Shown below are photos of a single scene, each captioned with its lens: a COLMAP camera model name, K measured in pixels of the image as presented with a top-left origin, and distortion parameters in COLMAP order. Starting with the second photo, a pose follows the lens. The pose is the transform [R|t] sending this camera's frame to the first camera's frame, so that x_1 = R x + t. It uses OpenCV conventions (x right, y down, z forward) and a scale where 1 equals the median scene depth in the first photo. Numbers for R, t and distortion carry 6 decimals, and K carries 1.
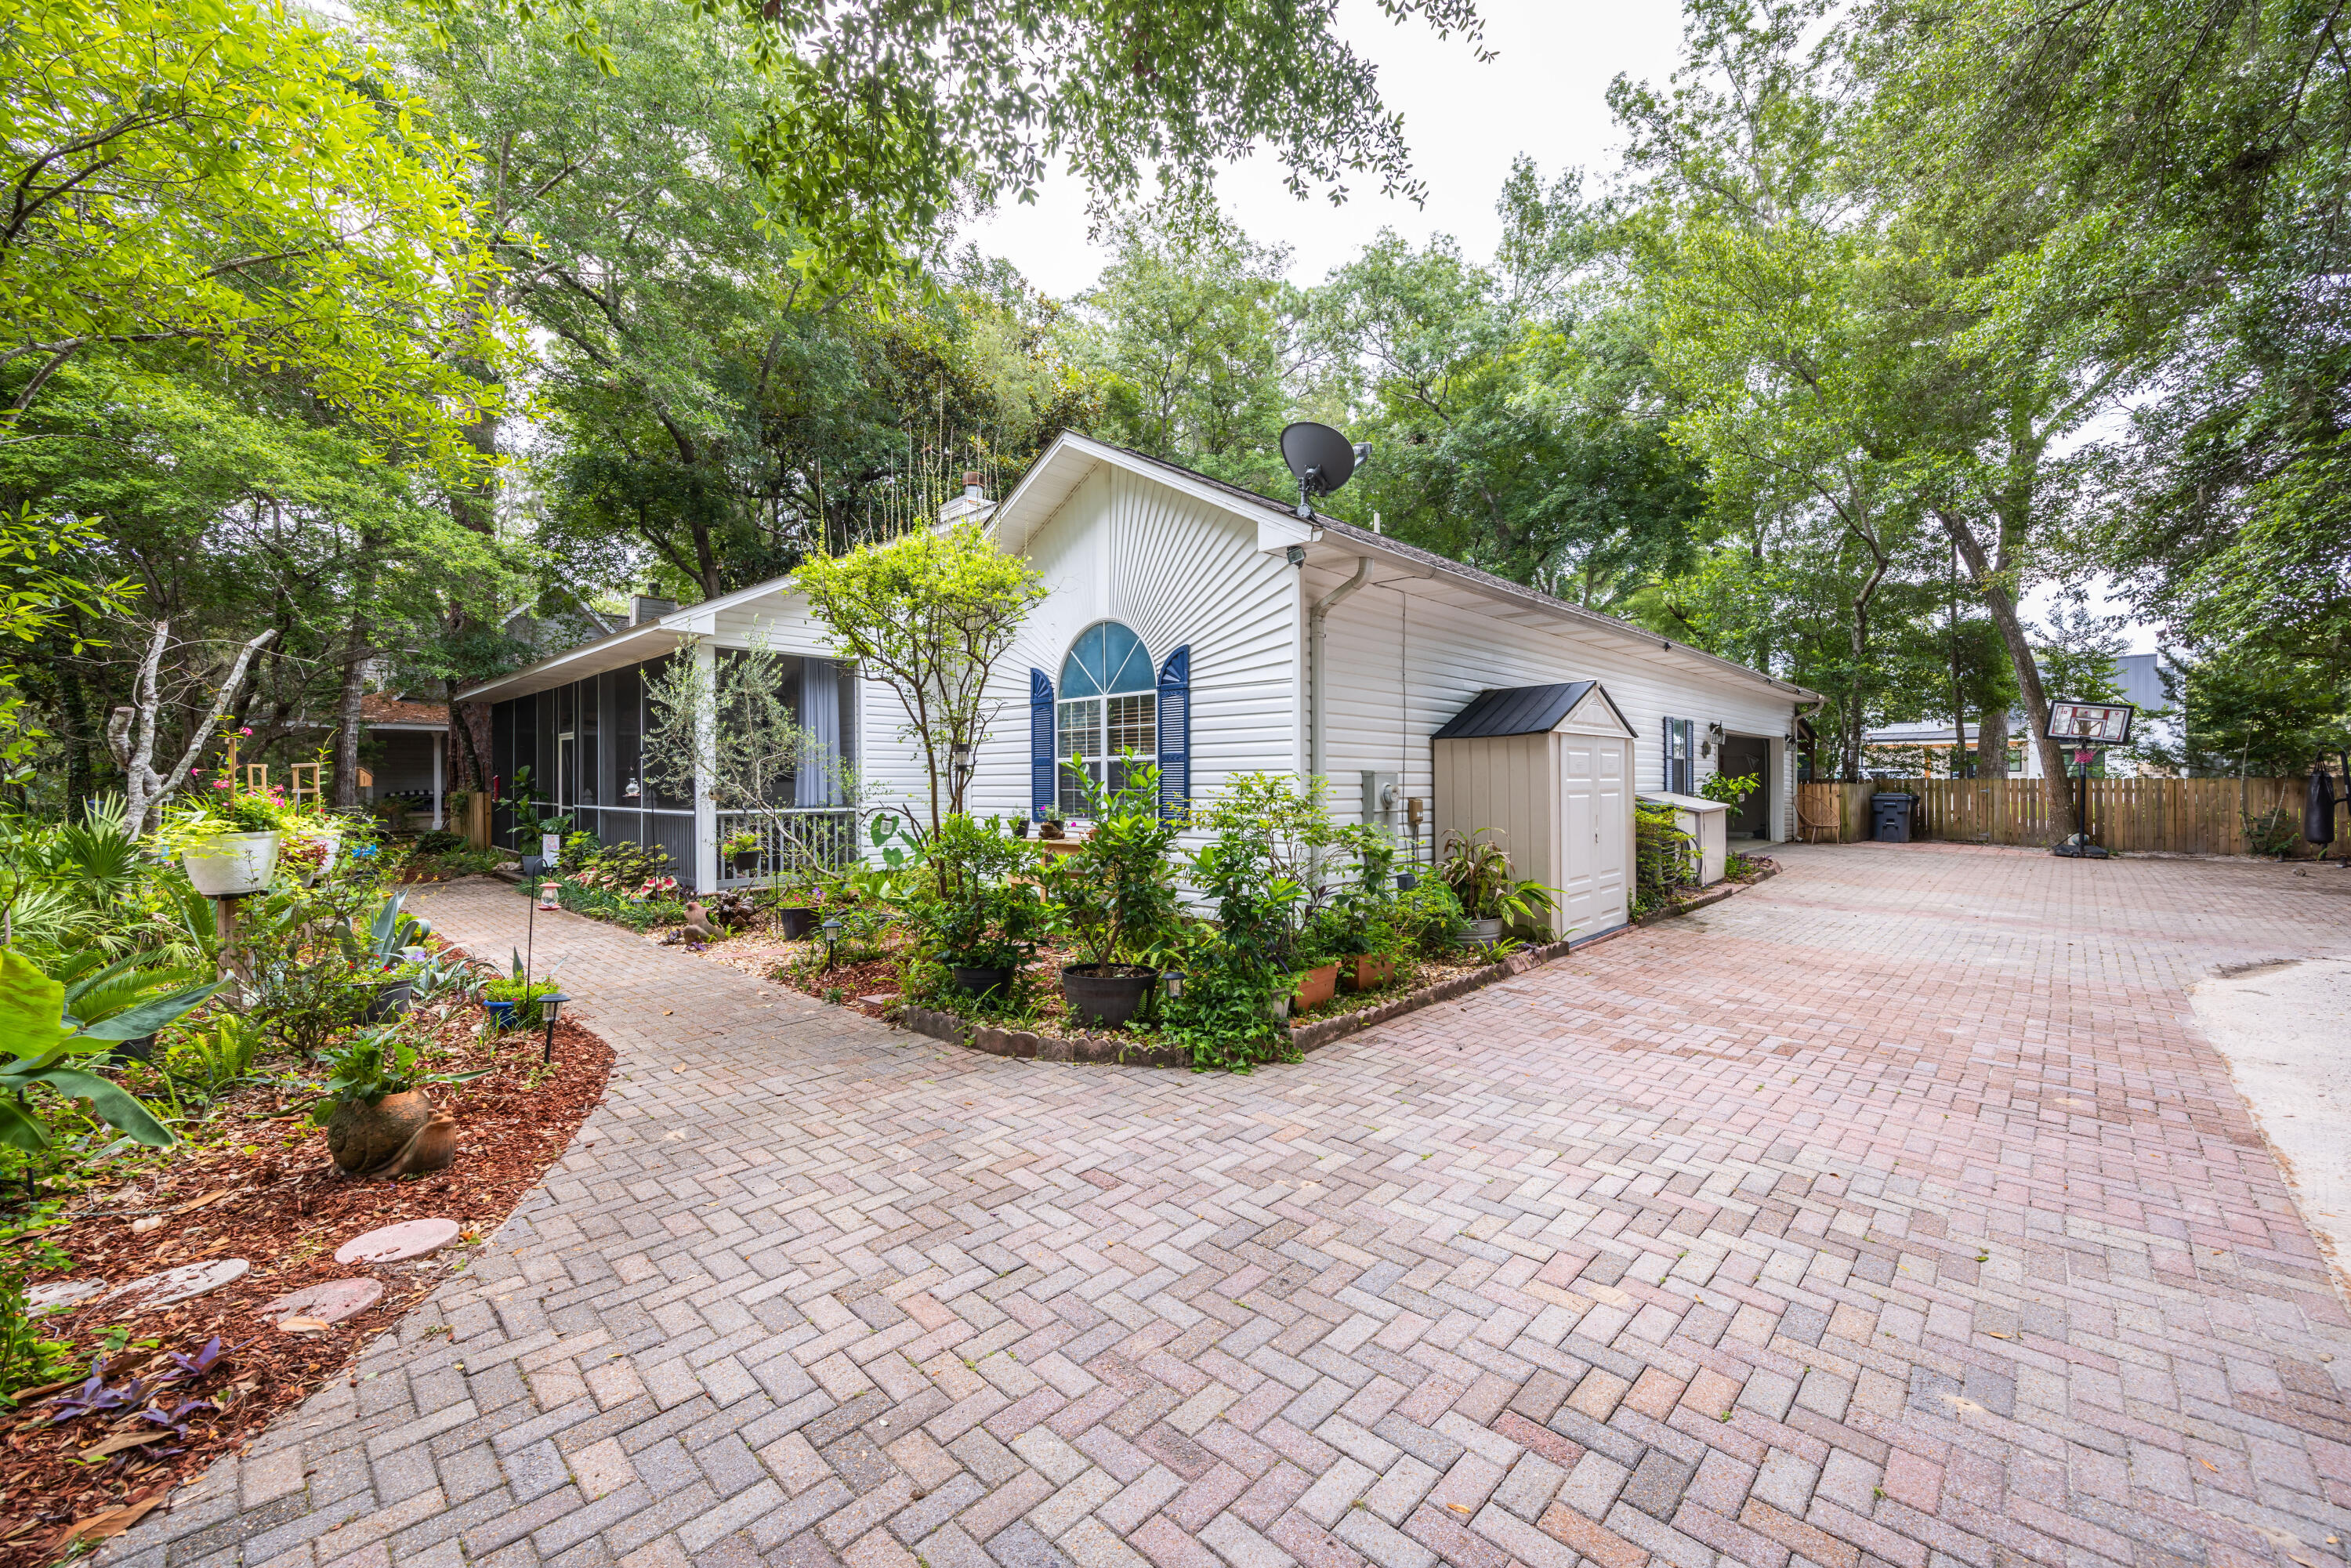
lens RADIAL K [[920.8, 0, 1180.0], [0, 920.8, 787.3], [0, 0, 1]] dist [0.000429, -0.000002]
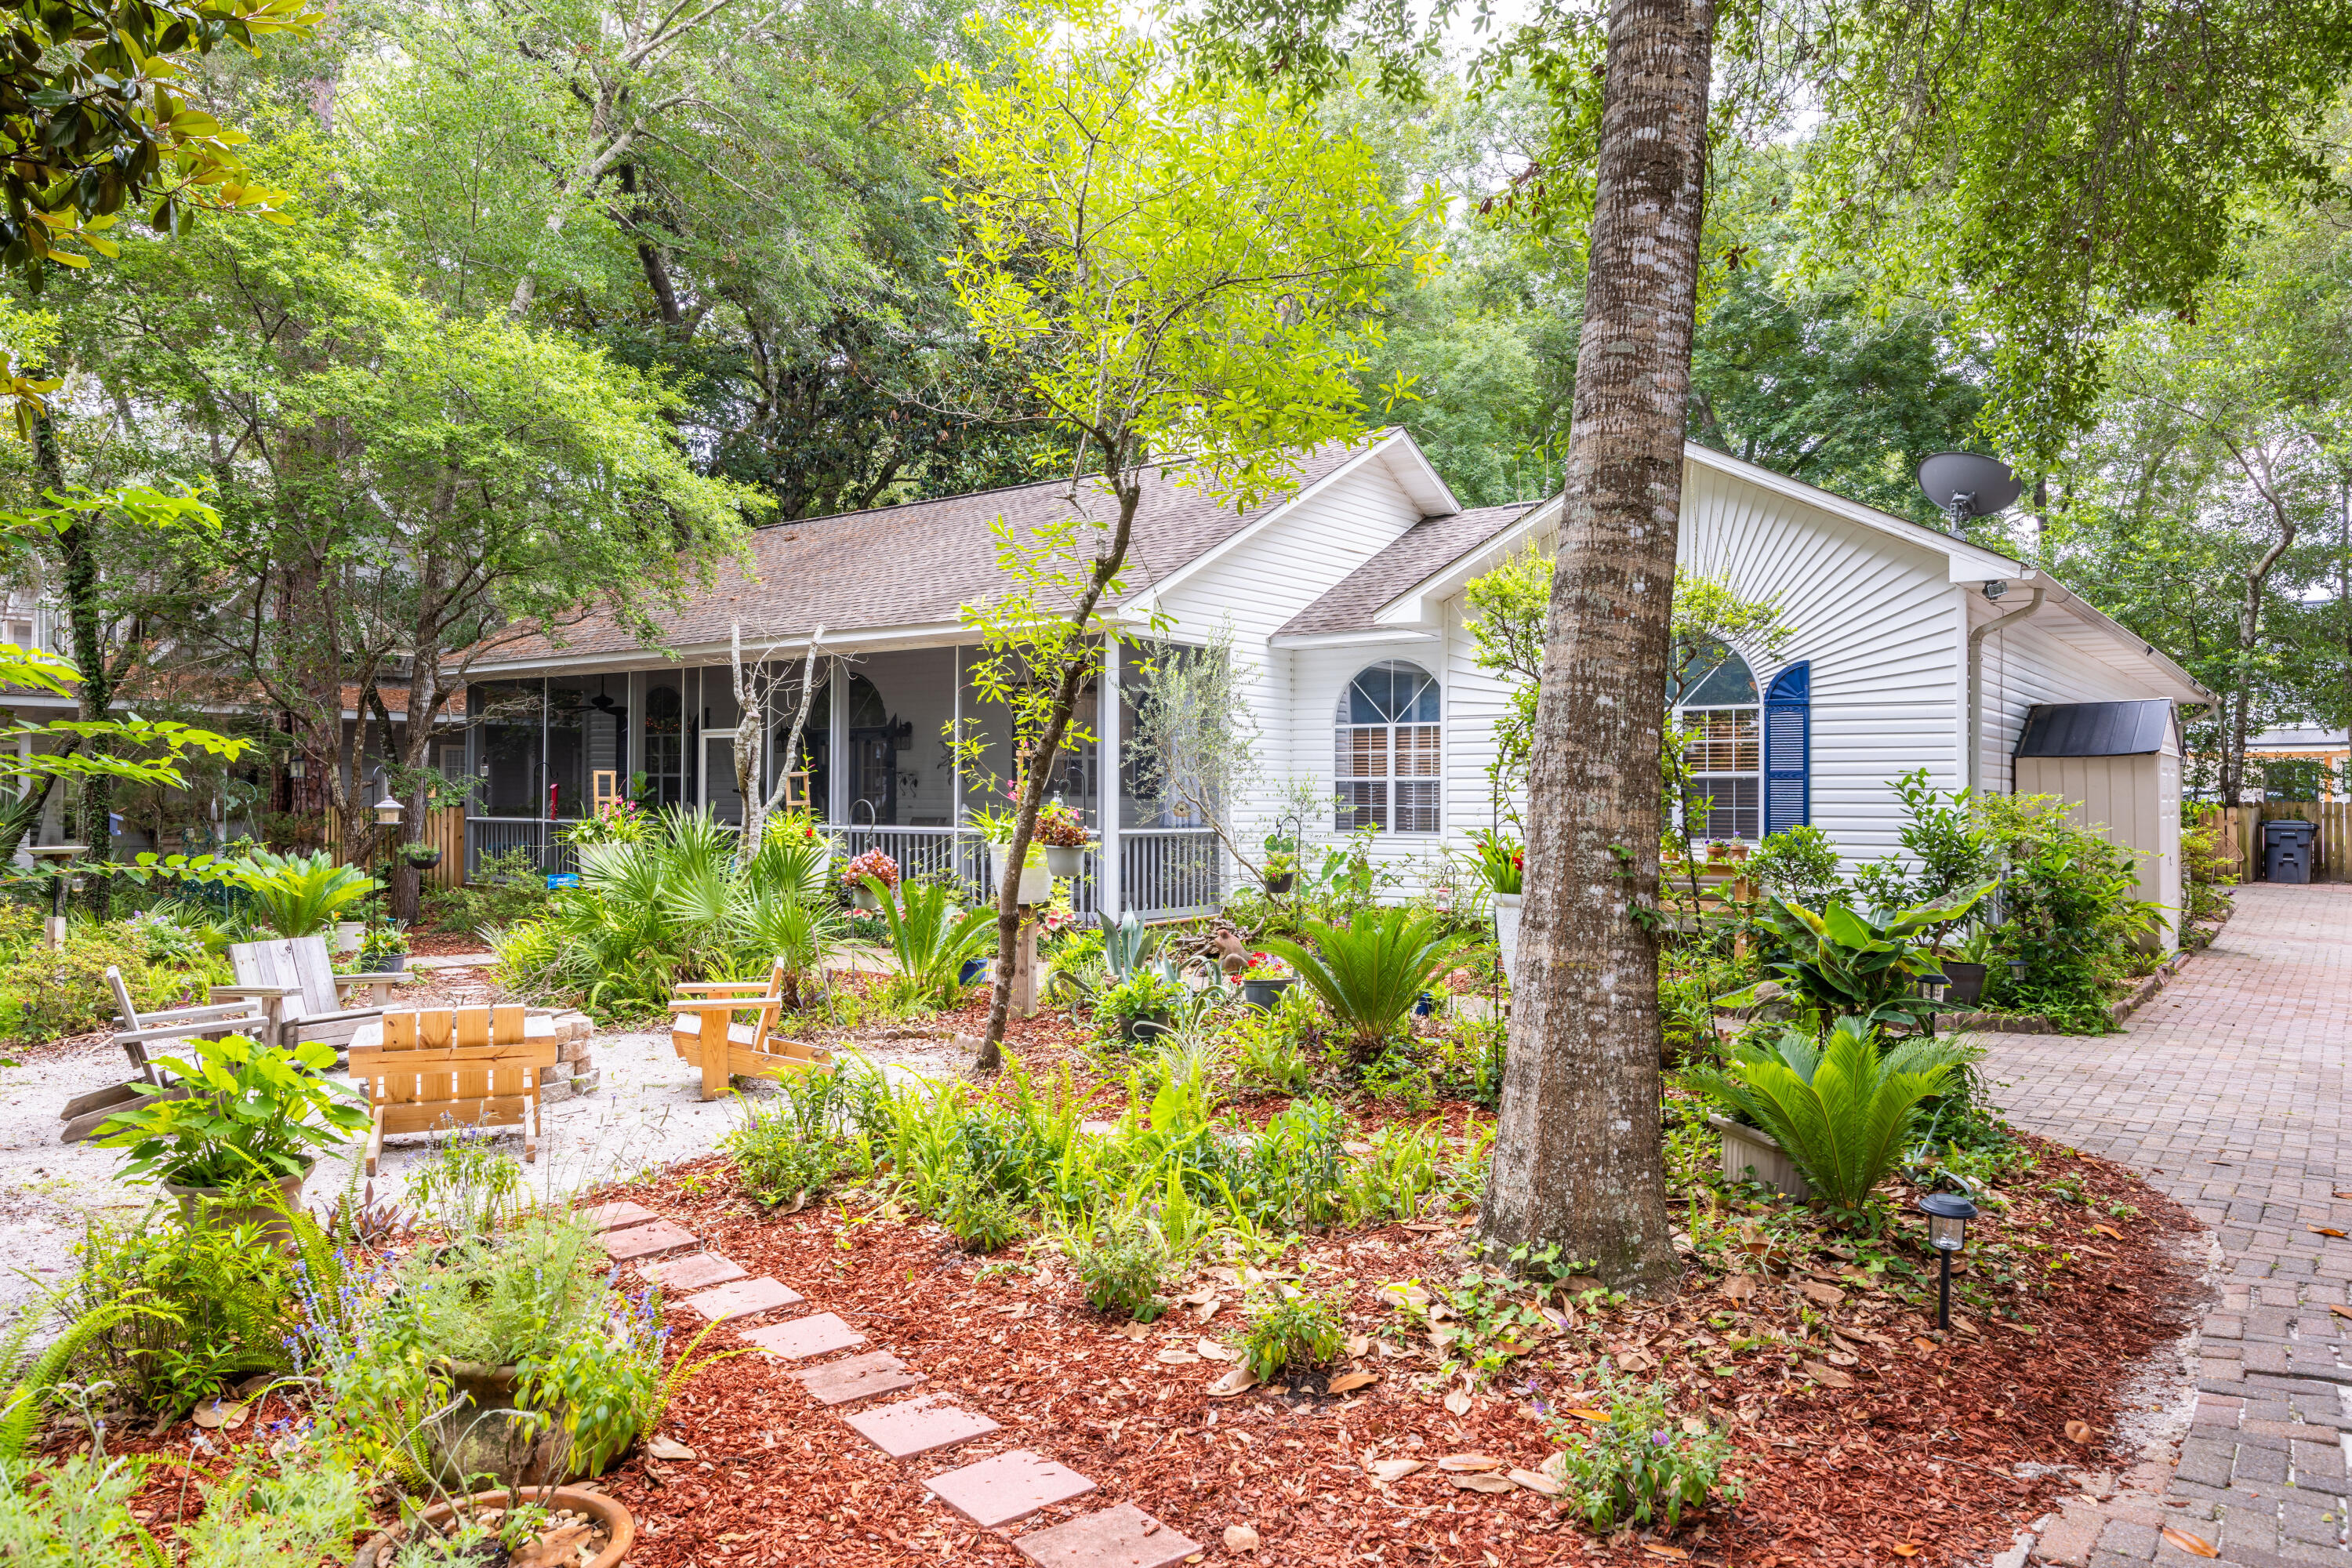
lens RADIAL K [[1523.8, 0, 1163.3], [0, 1523.8, 784.6], [0, 0, 1]] dist [-0.008739, 0.000499]
pose [[0.995452, 0.006799, 0.095025, -0.816765], [-0.005653, 0.999908, -0.012325, 0.001956], [-0.095100, 0.011731, 0.995399, -0.545905]]
